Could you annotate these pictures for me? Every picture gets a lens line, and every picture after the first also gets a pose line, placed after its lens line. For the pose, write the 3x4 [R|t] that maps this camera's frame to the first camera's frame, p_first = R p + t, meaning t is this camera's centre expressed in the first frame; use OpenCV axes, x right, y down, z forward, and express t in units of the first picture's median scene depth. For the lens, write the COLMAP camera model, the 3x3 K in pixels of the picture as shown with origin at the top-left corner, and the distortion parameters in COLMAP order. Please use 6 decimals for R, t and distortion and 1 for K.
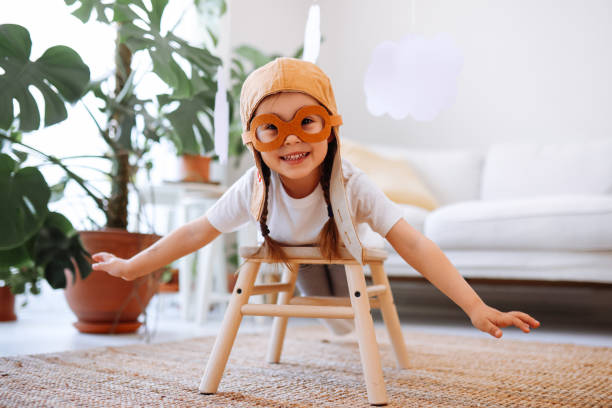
lens RADIAL K [[681.2, 0, 355.7], [0, 681.2, 169.2], [0, 0, 1]] dist [-0.049746, 0.000000]
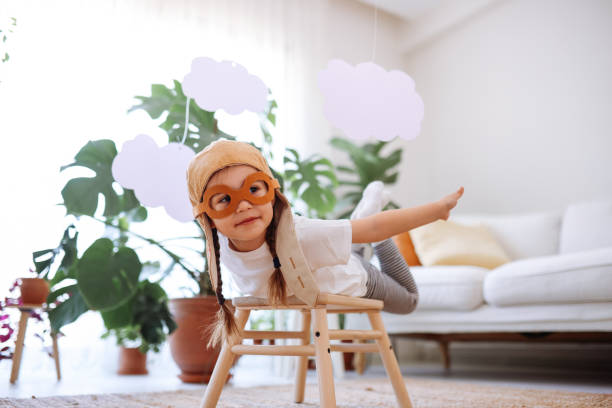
lens RADIAL K [[632.4, 0, 327.7], [0, 632.4, 190.4], [0, 0, 1]] dist [-0.049164, 0.000000]
pose [[0.943819, -0.091204, -0.317628, 0.281693], [0.060052, 0.992493, -0.106544, 0.042127], [0.324961, 0.081484, 0.942211, -0.013639]]
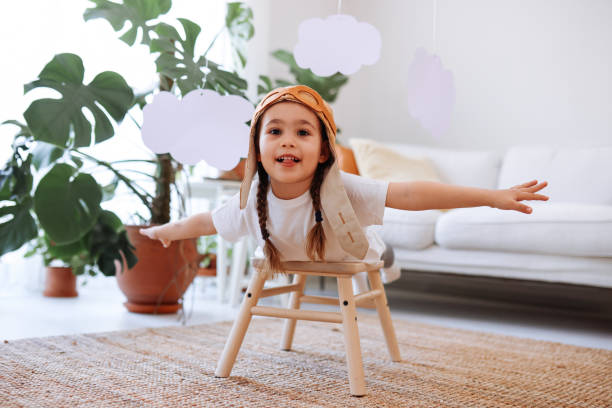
lens RADIAL K [[681.2, 0, 337.1], [0, 681.2, 189.5], [0, 0, 1]] dist [-0.049746, 0.000000]
pose [[0.993543, 0.027648, -0.110040, 0.086051], [-0.019407, 0.996974, 0.075269, -0.076178], [0.111788, -0.072647, 0.991073, -0.124360]]
